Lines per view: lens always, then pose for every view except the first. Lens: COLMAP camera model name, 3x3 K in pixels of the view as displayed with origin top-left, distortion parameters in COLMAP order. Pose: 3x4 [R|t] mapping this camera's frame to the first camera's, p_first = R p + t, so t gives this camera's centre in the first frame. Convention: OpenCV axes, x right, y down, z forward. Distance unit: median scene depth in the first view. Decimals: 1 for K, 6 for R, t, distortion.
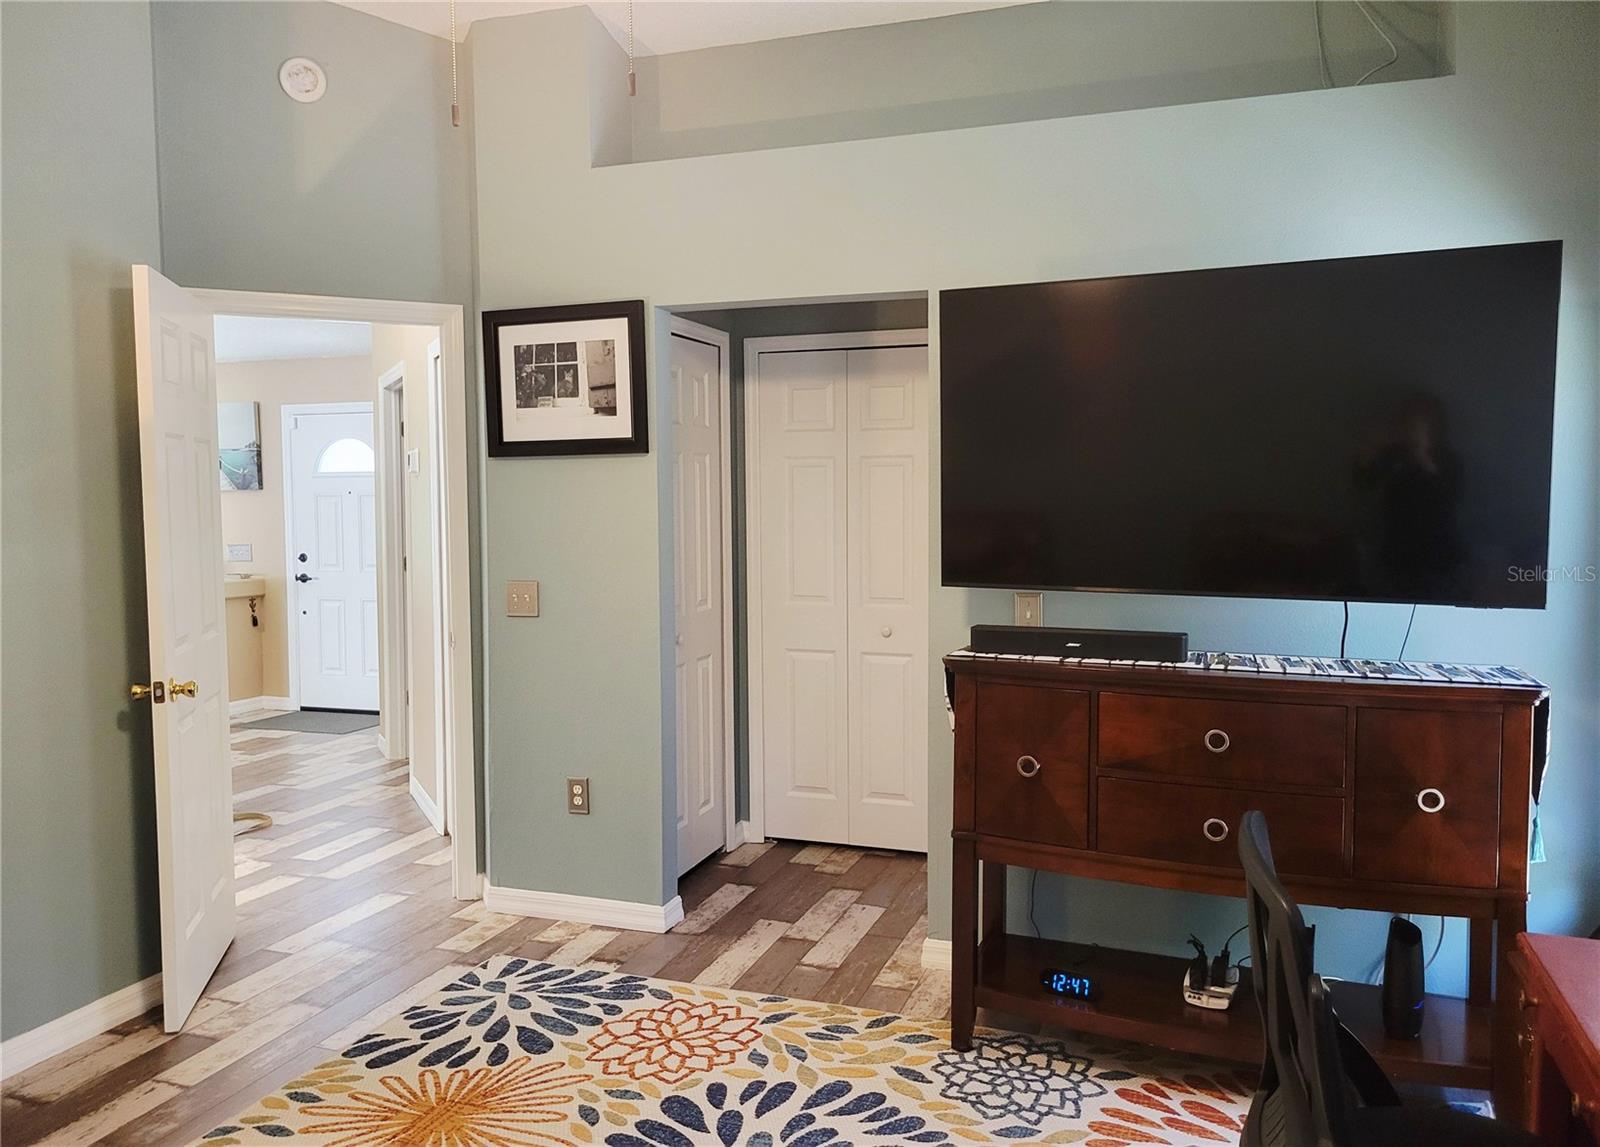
lens RADIAL K [[1209.4, 0, 794.9], [0, 1209.4, 569.2], [0, 0, 1]] dist [0.032903, -0.000581]
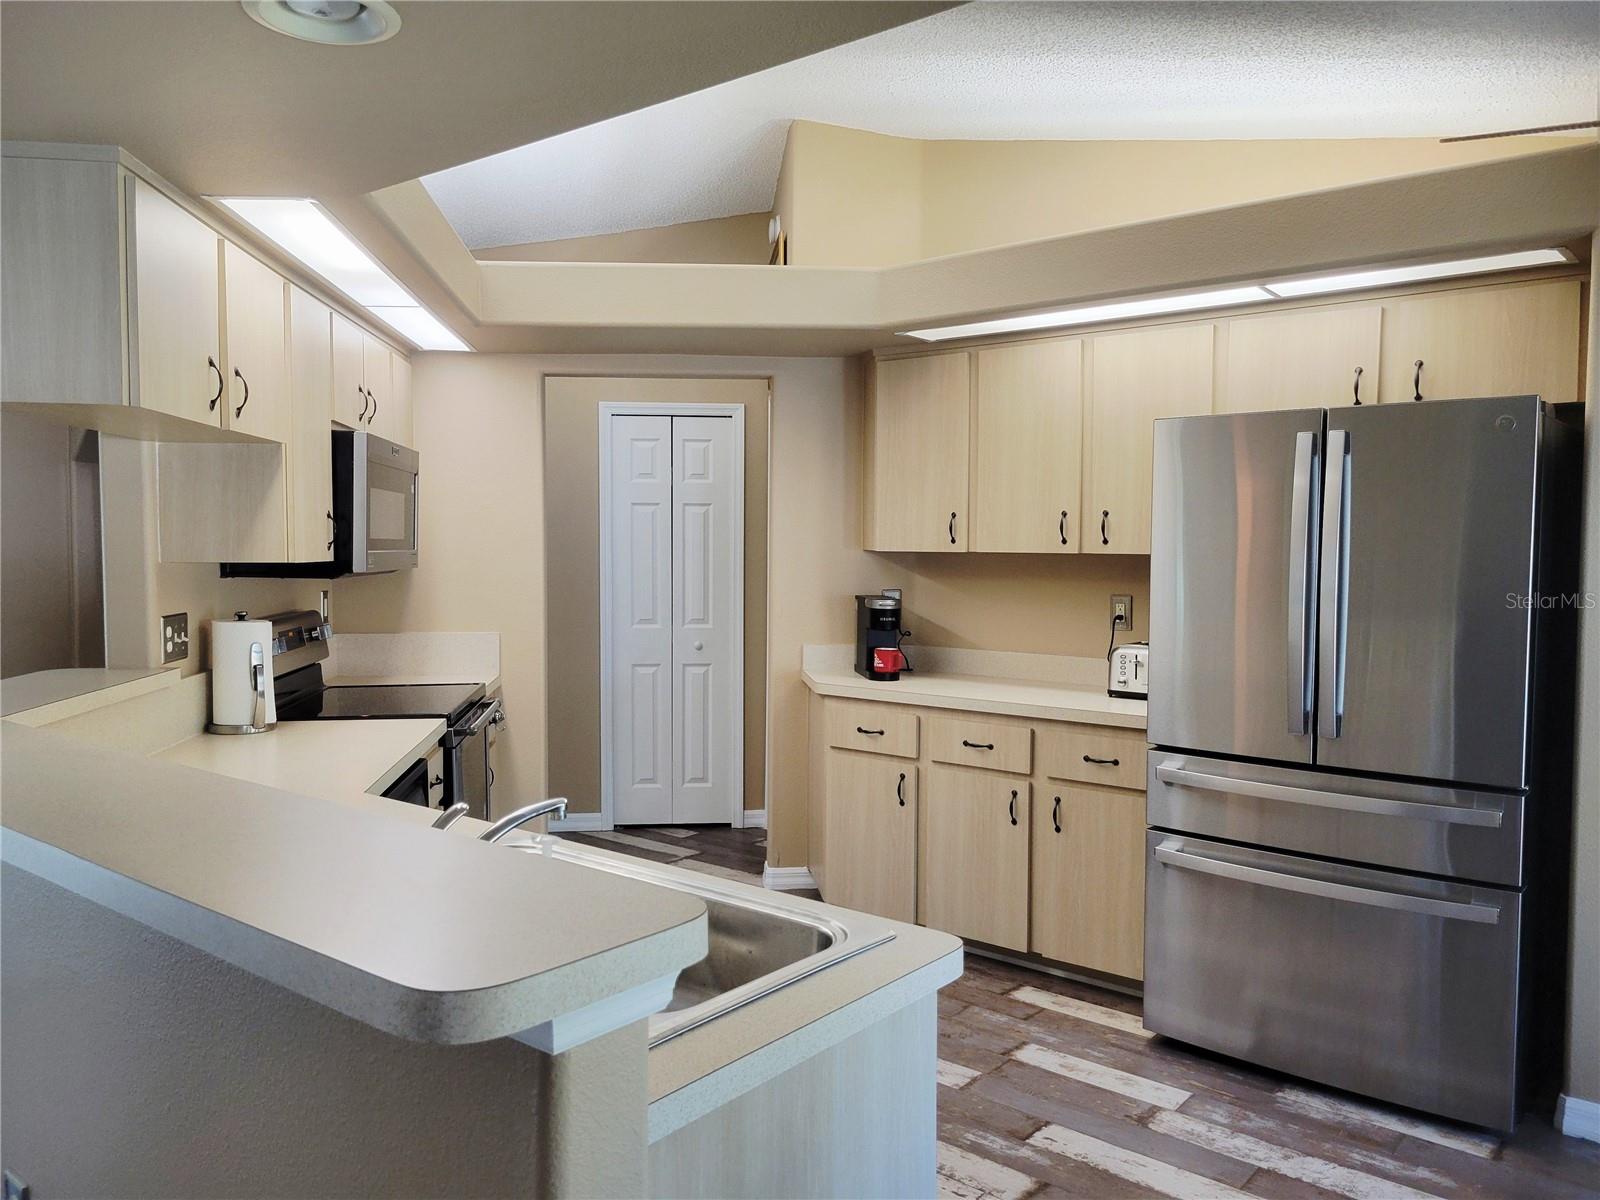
lens RADIAL K [[1203.7, 0, 782.6], [0, 1203.7, 598.0], [0, 0, 1]] dist [0.057100, -0.046282]
pose [[0.336087, -0.037503, 0.941084, -0.812654], [0.047550, 0.998608, 0.022814, -0.011964], [-0.940630, 0.037081, 0.337403, 0.282288]]
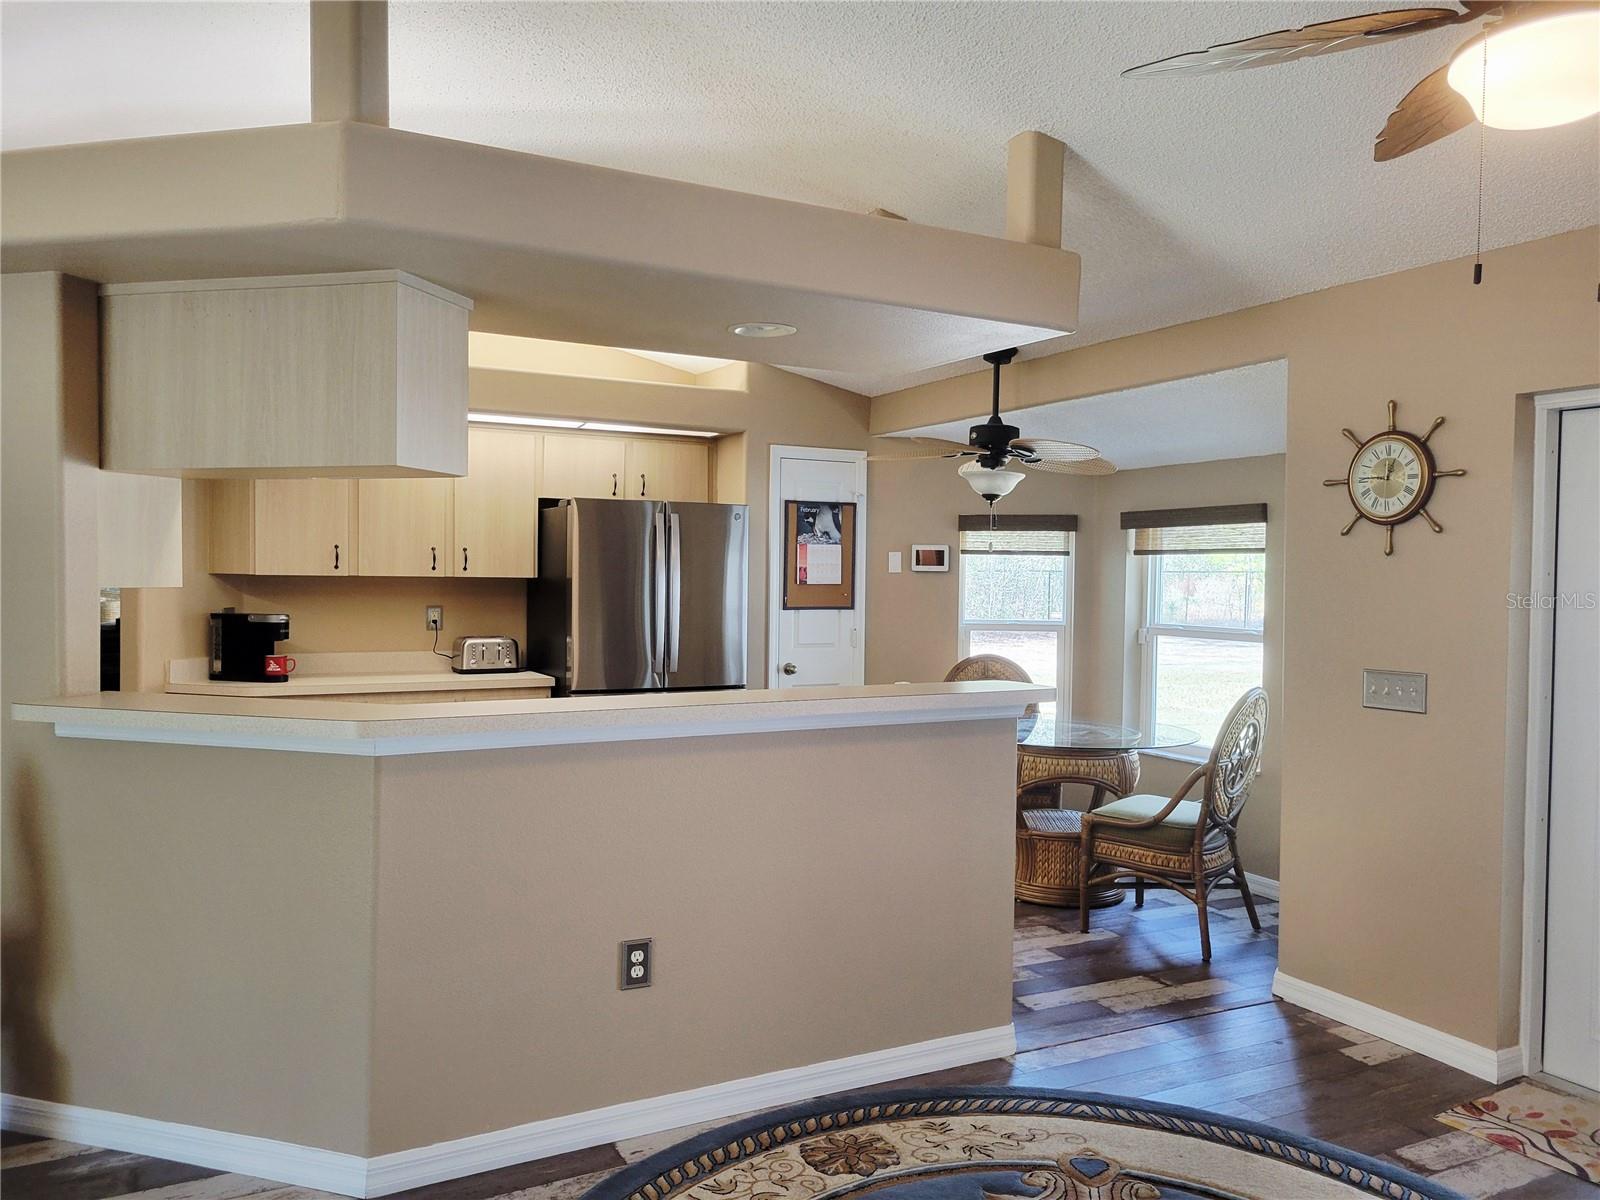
lens RADIAL K [[1203.7, 0, 804.2], [0, 1203.7, 604.4], [0, 0, 1]] dist [0.057100, -0.046282]
pose [[-0.739794, -0.019148, 0.672561, -0.943121], [0.031404, 0.997523, 0.062943, -0.035202], [-0.672100, 0.067686, -0.737360, 0.719847]]
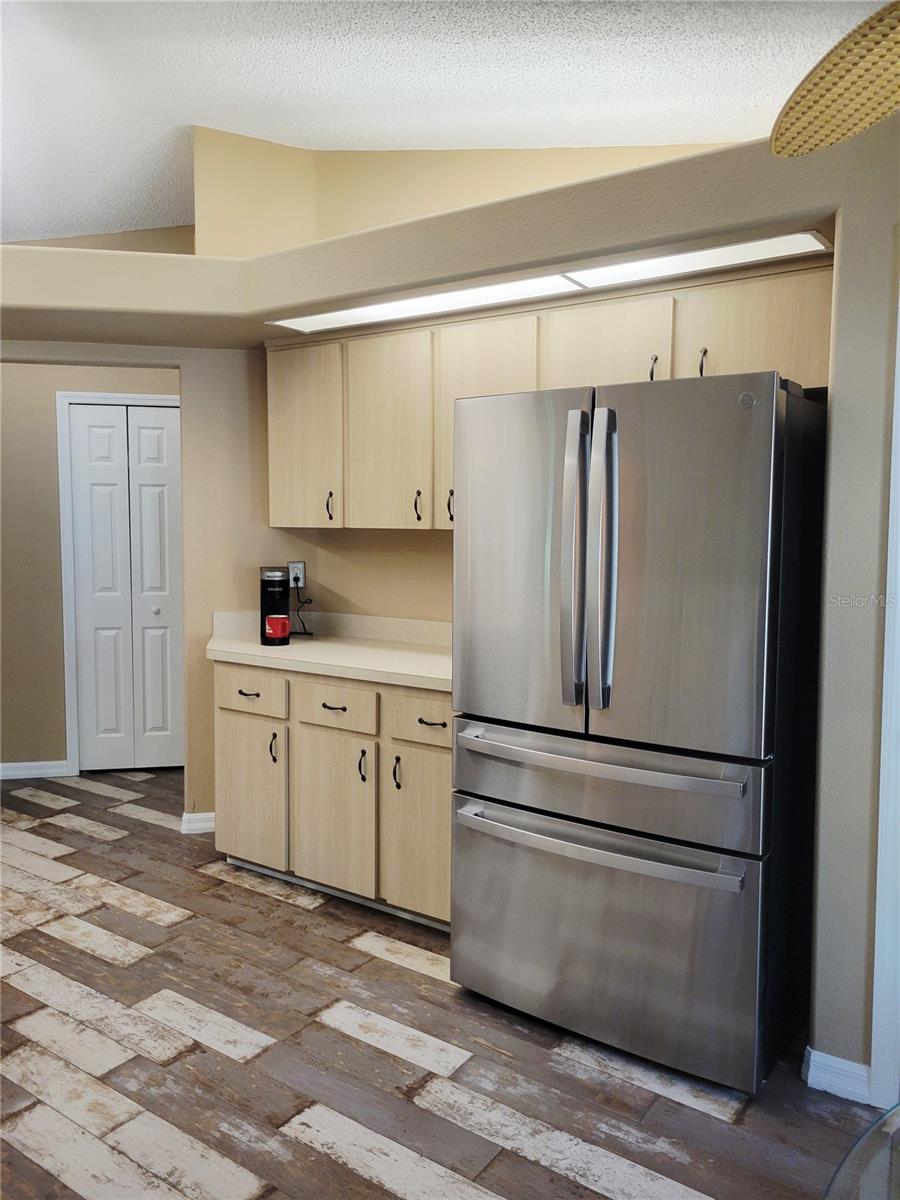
lens RADIAL K [[902.8, 0, 454.9], [0, 902.8, 582.8], [0, 0, 1]] dist [0.057100, -0.046282]
pose [[0.255949, -0.059509, 0.964857, -0.692890], [0.047965, 0.997656, 0.048808, -0.008420], [-0.965500, 0.033786, 0.258203, 0.220685]]
